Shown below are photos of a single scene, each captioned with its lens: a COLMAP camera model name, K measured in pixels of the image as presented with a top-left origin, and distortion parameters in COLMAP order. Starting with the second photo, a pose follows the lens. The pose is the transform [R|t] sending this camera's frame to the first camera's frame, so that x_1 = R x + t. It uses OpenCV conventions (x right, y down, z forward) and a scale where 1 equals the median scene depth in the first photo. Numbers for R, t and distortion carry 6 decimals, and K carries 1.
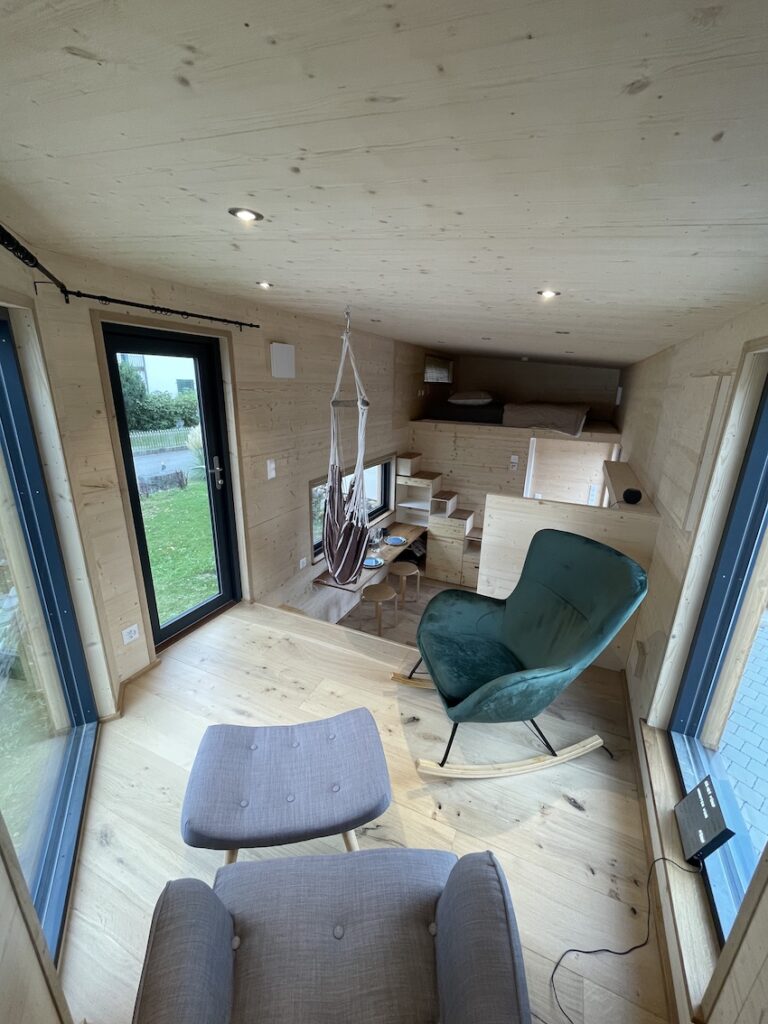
lens RADIAL K [[413.5, 0, 385.4], [0, 413.5, 512.7], [0, 0, 1]] dist [-0.007079, 0.000372]
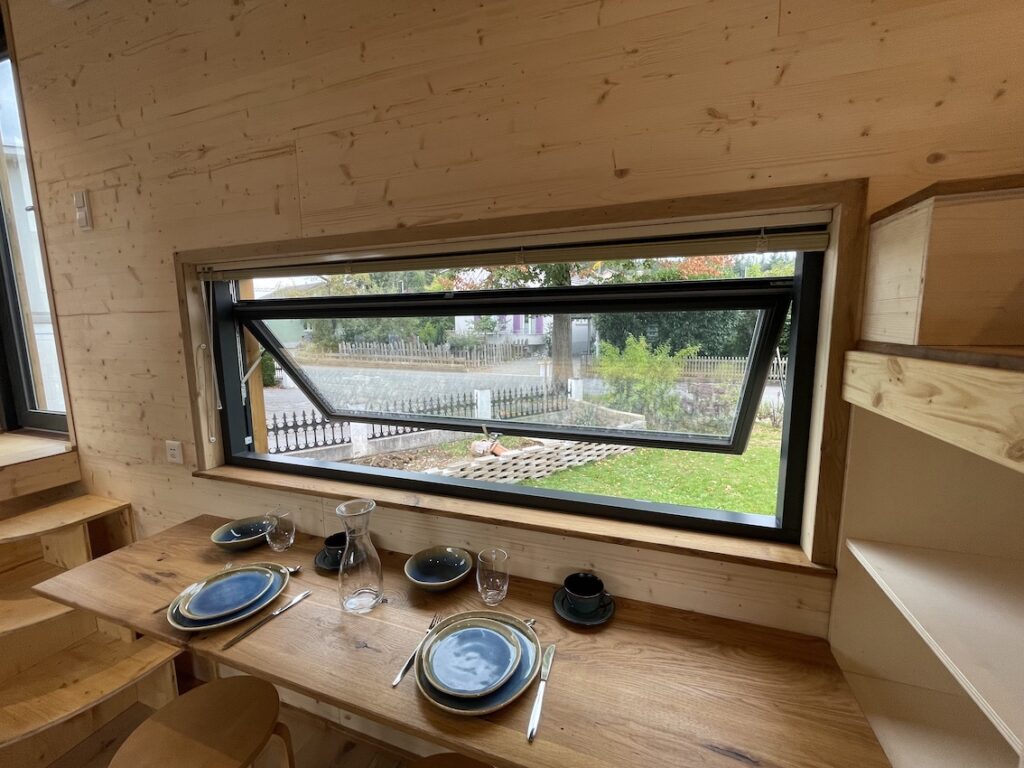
lens RADIAL K [[413.5, 0, 514.5], [0, 413.5, 382.8], [0, 0, 1]] dist [-0.007079, 0.000372]
pose [[0.088493, 0.113711, -0.989565, 0.184766], [-0.285316, 0.954728, 0.084194, -0.062241], [0.954340, 0.274888, 0.116931, 0.968387]]
